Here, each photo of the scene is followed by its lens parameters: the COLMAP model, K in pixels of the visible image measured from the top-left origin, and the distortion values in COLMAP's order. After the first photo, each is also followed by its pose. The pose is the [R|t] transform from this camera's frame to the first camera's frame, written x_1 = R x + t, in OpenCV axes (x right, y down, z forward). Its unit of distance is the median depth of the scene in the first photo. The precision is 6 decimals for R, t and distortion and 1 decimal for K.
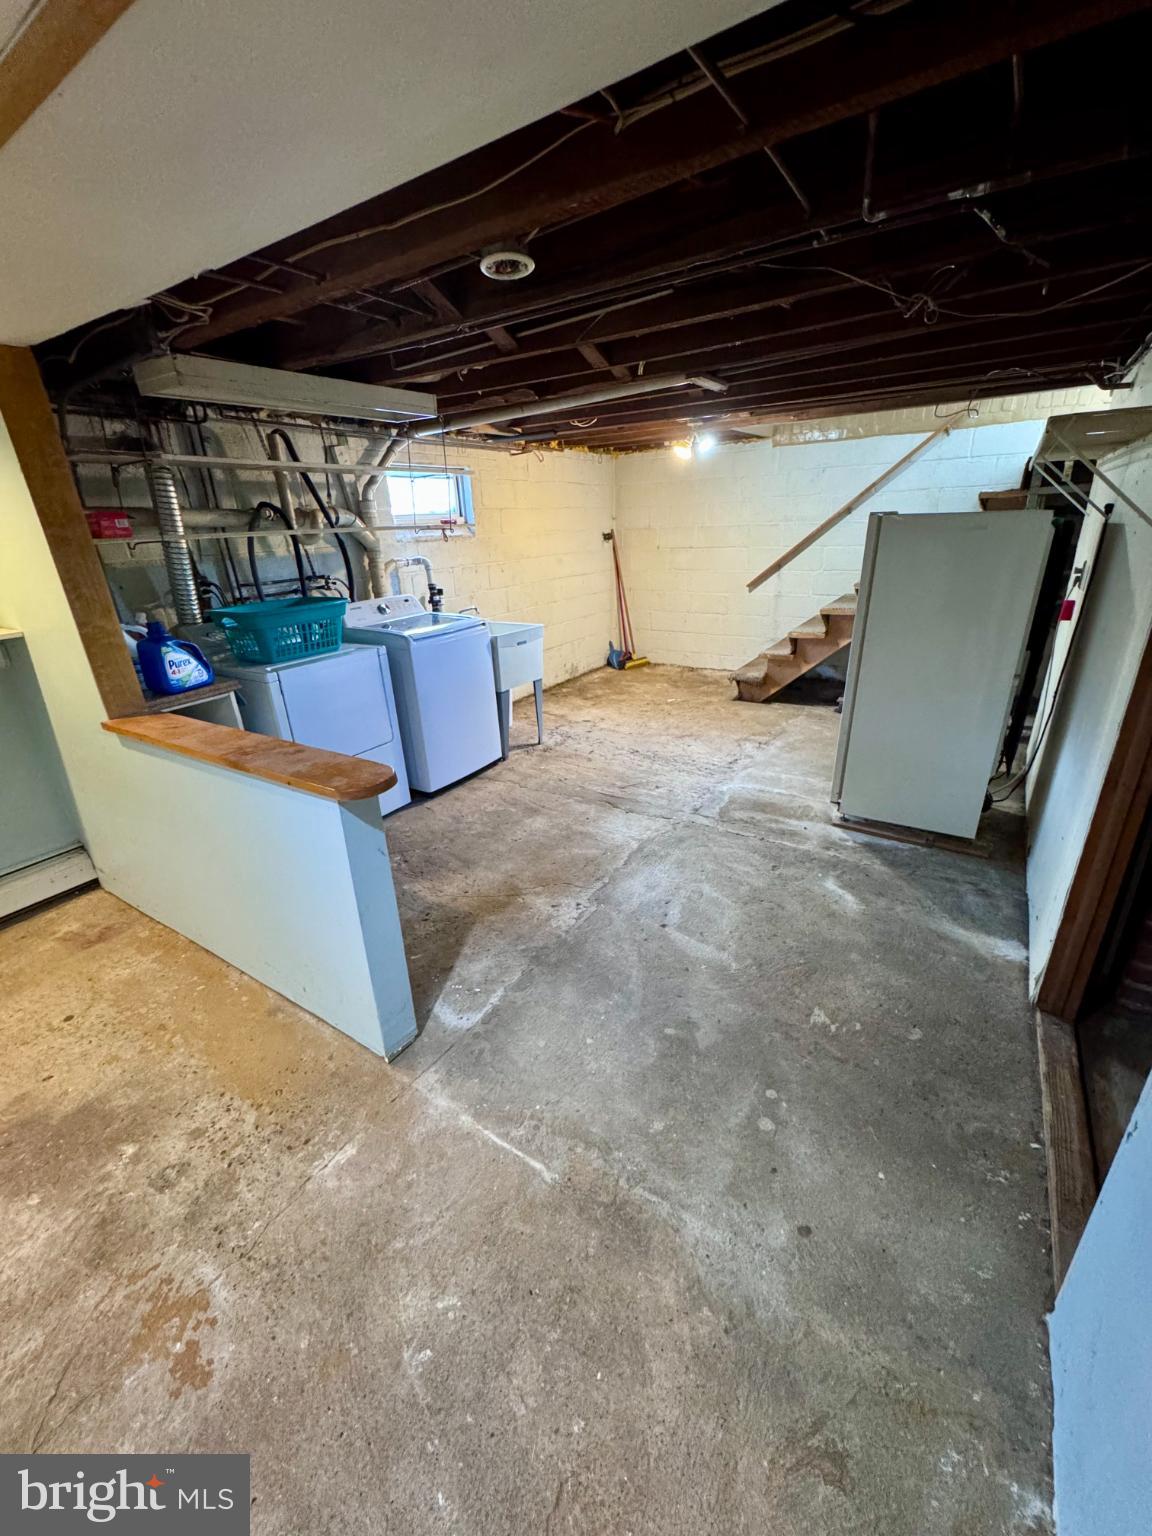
lens RADIAL K [[611.3, 0, 574.9], [0, 611.3, 766.3], [0, 0, 1]] dist [-0.001048, -0.000075]
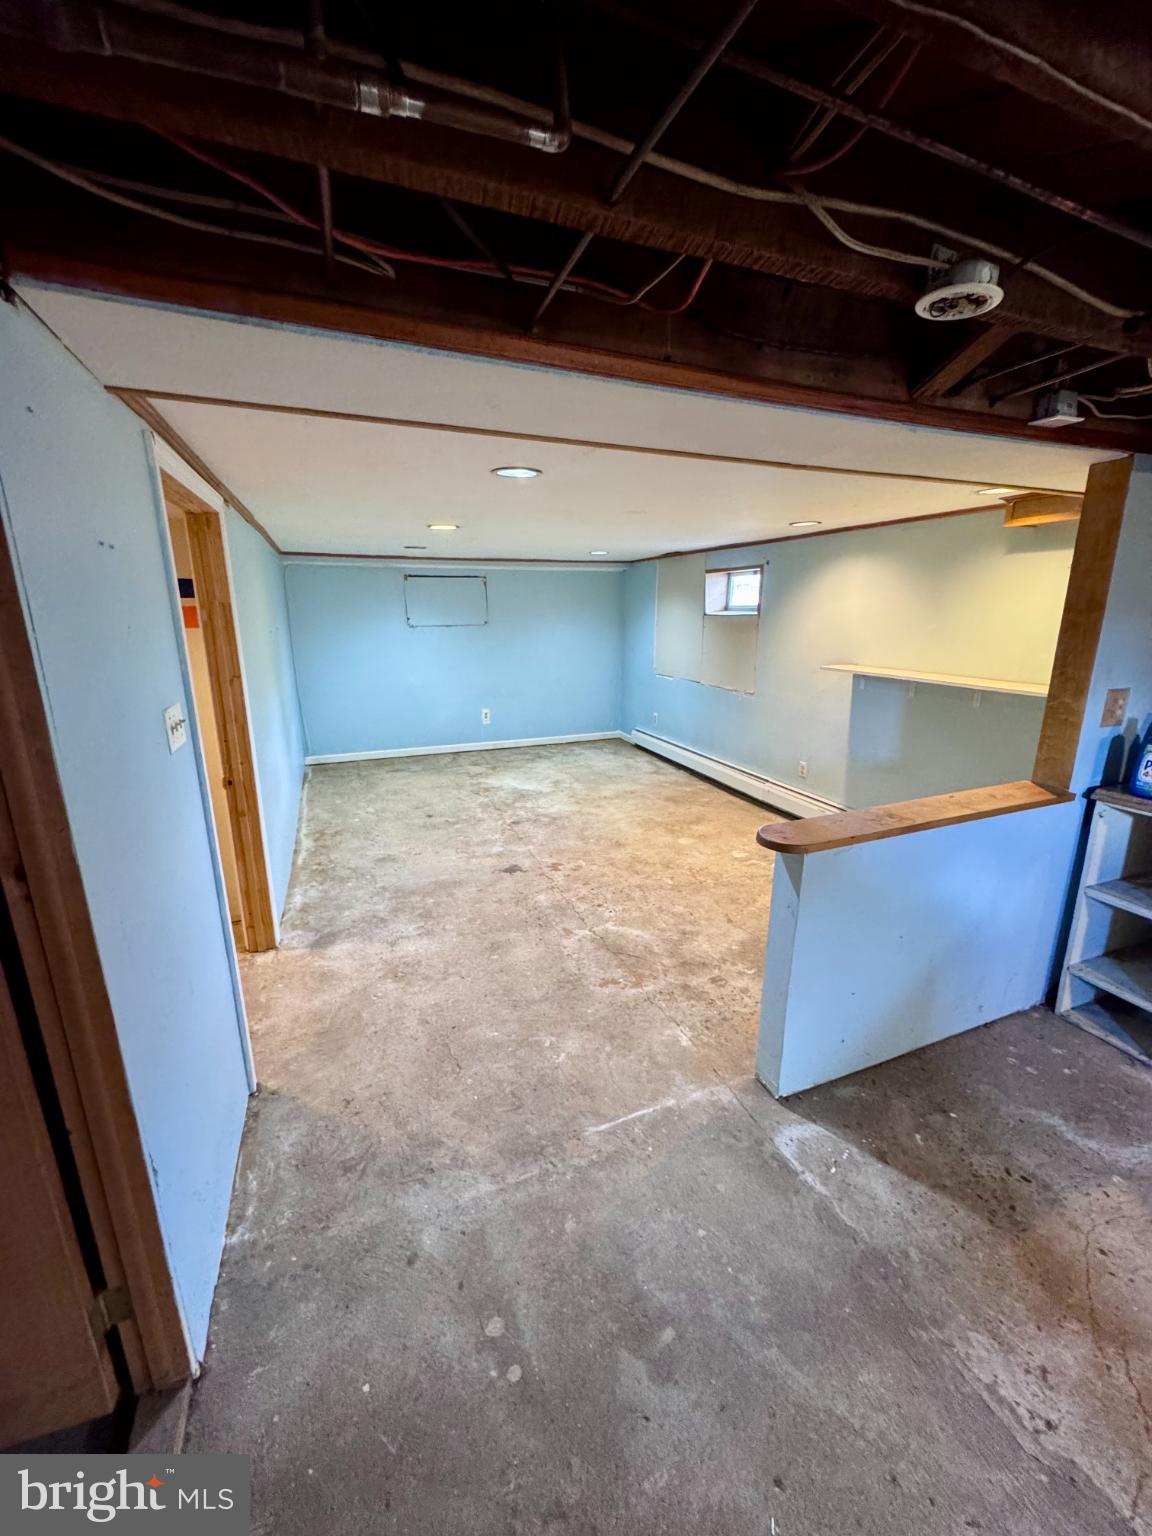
lens RADIAL K [[611.3, 0, 579.1], [0, 611.3, 768.3], [0, 0, 1]] dist [-0.001048, -0.000075]
pose [[-0.570576, 0.244776, -0.783918, 0.734953], [-0.284245, 0.836689, 0.468141, -0.504089], [0.770485, 0.489935, -0.407819, 1.074915]]
